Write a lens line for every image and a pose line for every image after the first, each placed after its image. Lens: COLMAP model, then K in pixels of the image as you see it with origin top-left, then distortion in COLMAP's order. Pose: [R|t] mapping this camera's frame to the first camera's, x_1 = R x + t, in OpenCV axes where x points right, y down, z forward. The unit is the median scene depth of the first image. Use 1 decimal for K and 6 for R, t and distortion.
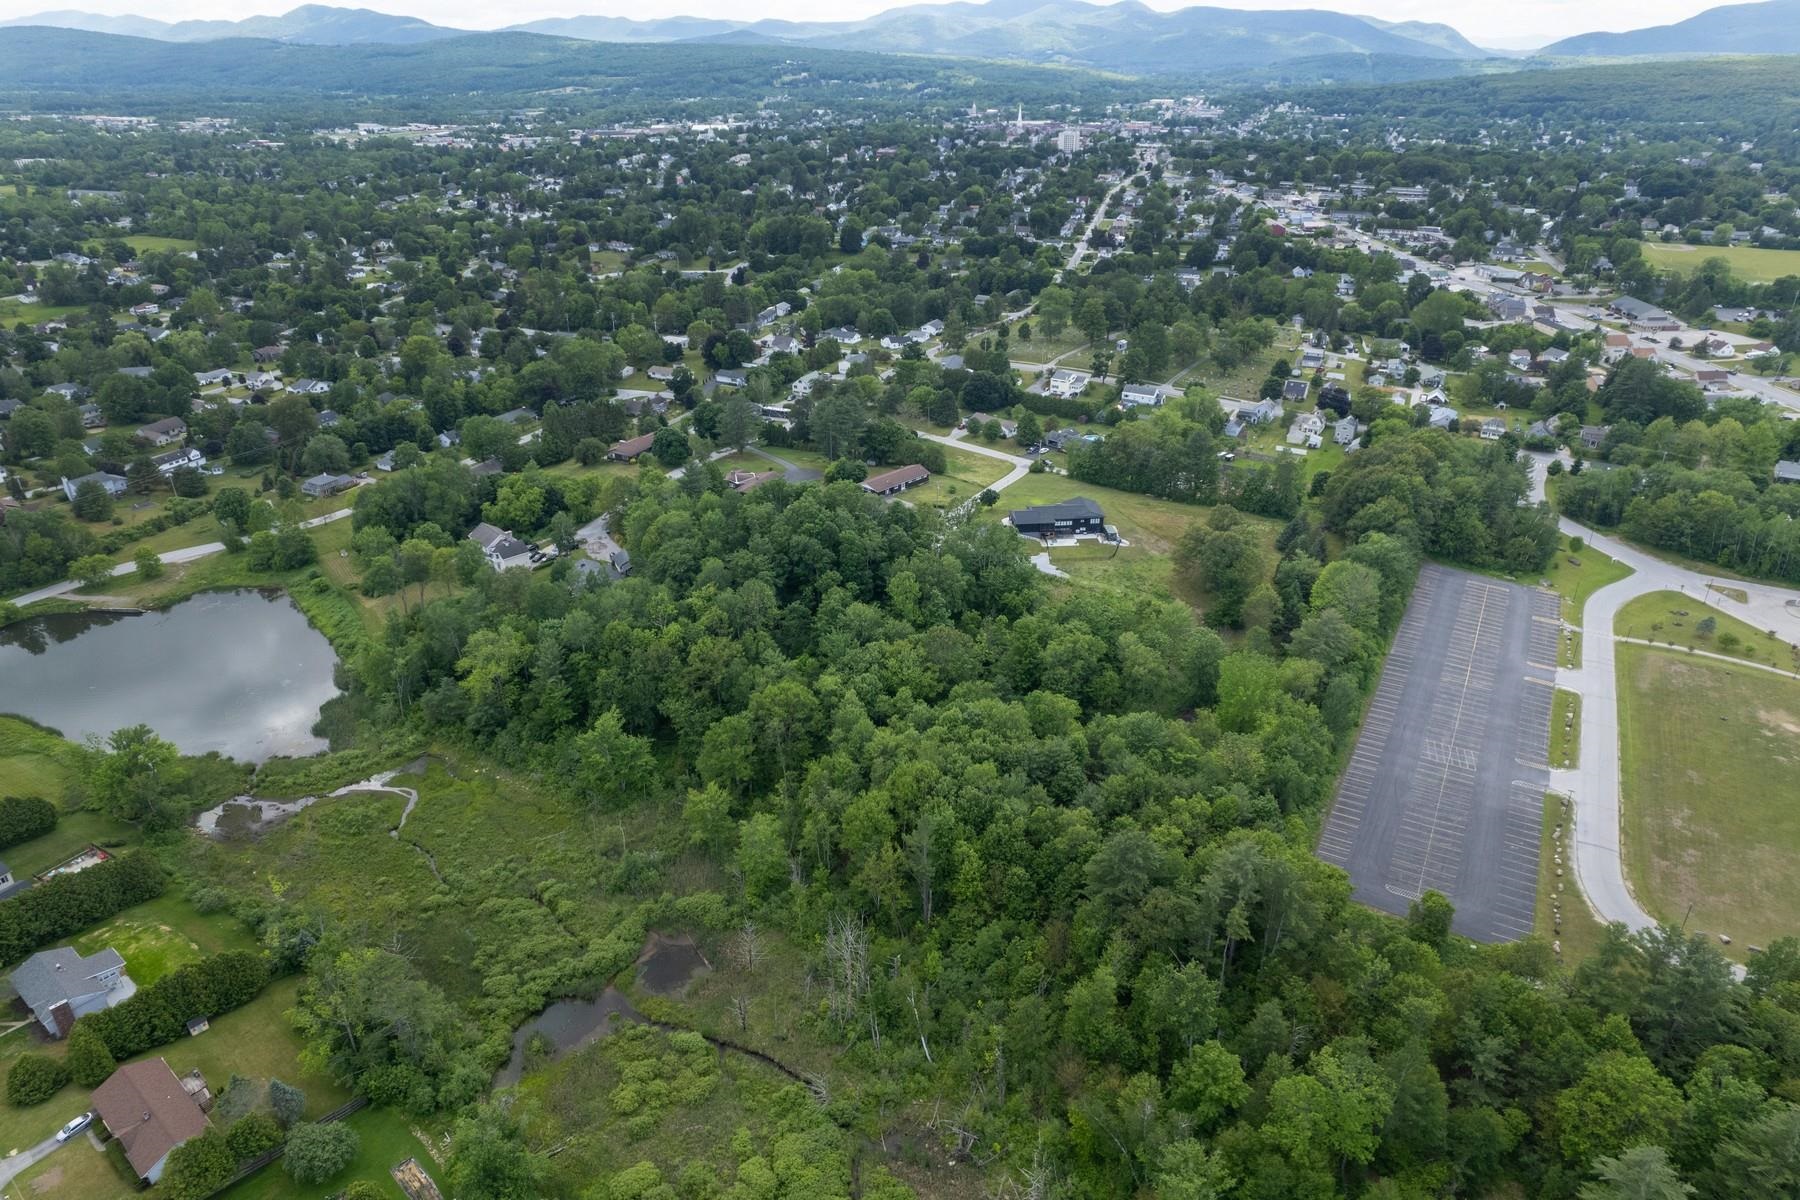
lens RADIAL K [[1149.8, 0, 889.7], [0, 1149.8, 612.7], [0, 0, 1]] dist [-0.072063, 0.061919]
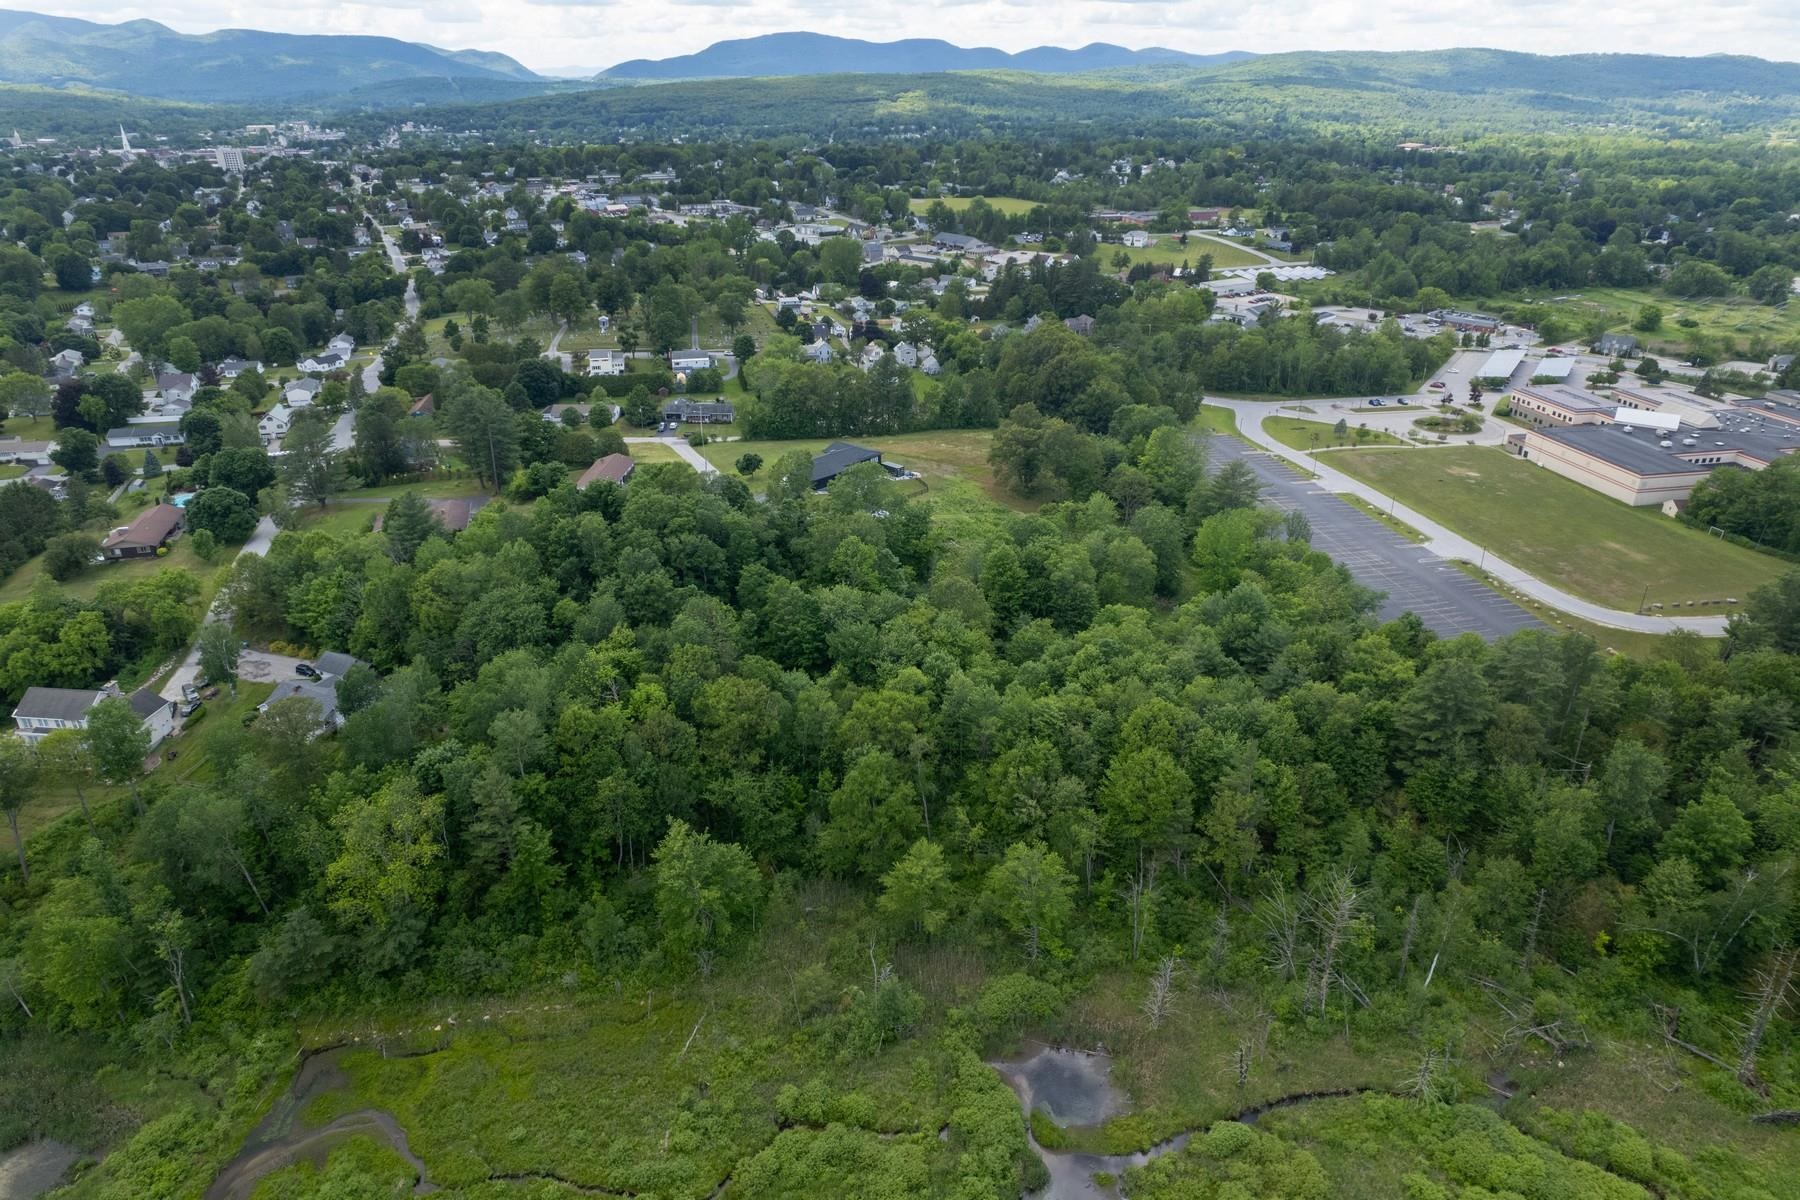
lens RADIAL K [[1149.8, 0, 899.9], [0, 1149.8, 589.3], [0, 0, 1]] dist [-0.072063, 0.061919]
pose [[0.734630, -0.269167, 0.622790, -0.266048], [0.295576, 0.953218, 0.063322, -0.023433], [-0.610699, 0.137563, 0.779822, 0.203556]]
